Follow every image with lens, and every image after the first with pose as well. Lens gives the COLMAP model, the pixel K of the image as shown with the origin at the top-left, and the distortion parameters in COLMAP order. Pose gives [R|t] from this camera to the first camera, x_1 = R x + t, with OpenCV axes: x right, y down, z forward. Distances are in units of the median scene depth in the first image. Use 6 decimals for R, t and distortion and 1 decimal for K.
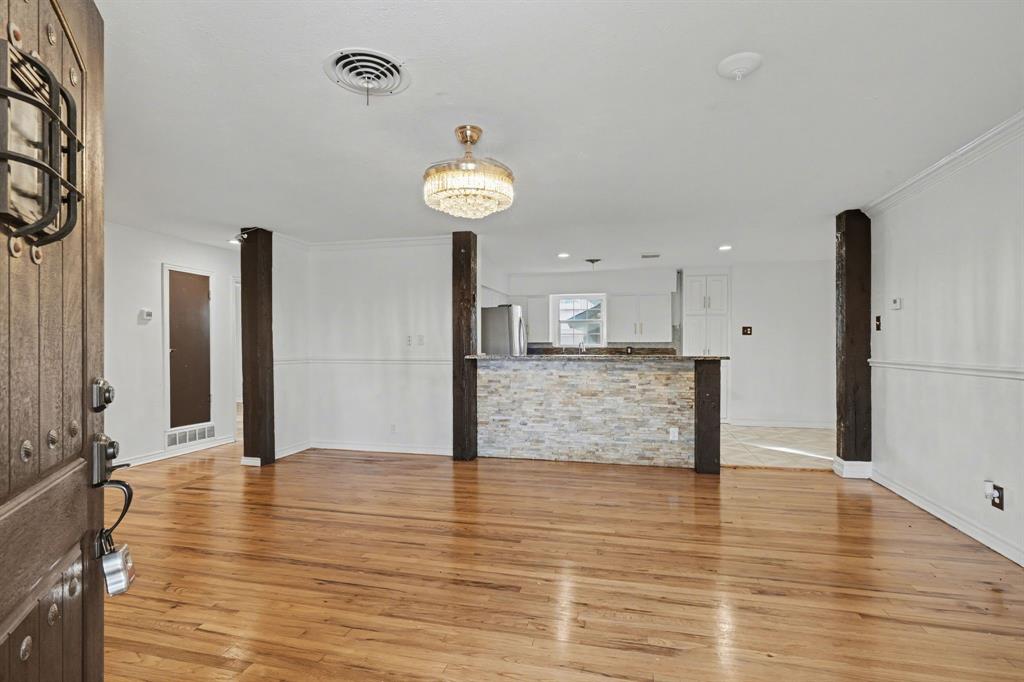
lens RADIAL K [[460.4, 0, 508.7], [0, 460.4, 344.0], [0, 0, 1]] dist [-0.002341, 0.000568]
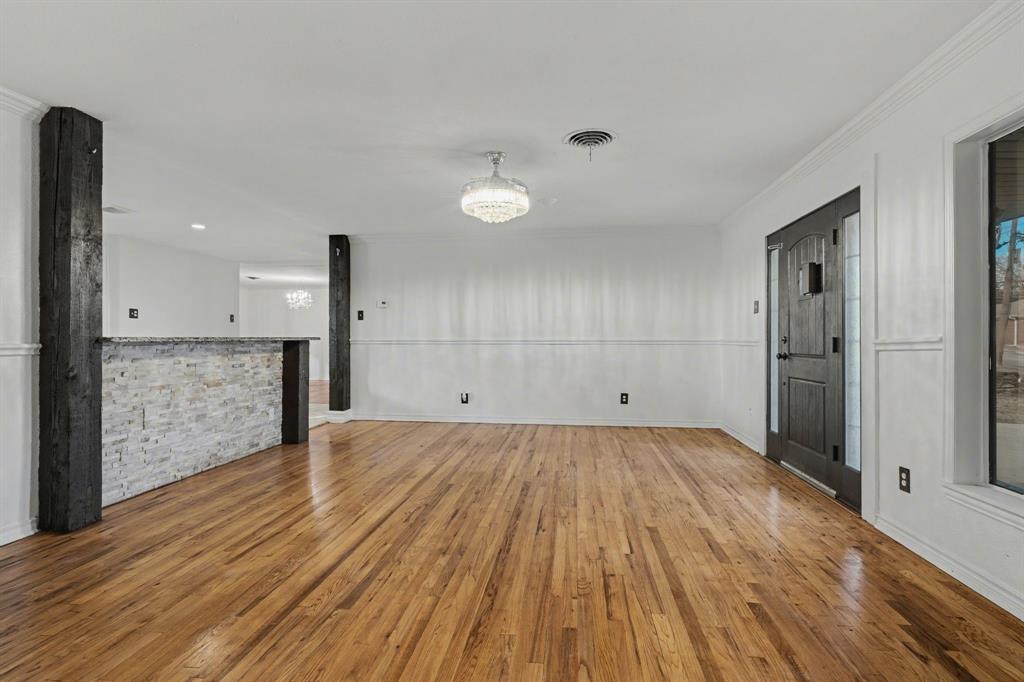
lens RADIAL K [[488.6, 0, 513.9], [0, 488.6, 336.3], [0, 0, 1]] dist [-0.004230, -0.000383]
pose [[-0.073685, 0.002615, 0.997278, -0.737970], [-0.004145, 0.999987, -0.002928, 0.024207], [-0.997273, -0.004349, -0.073673, 0.539019]]
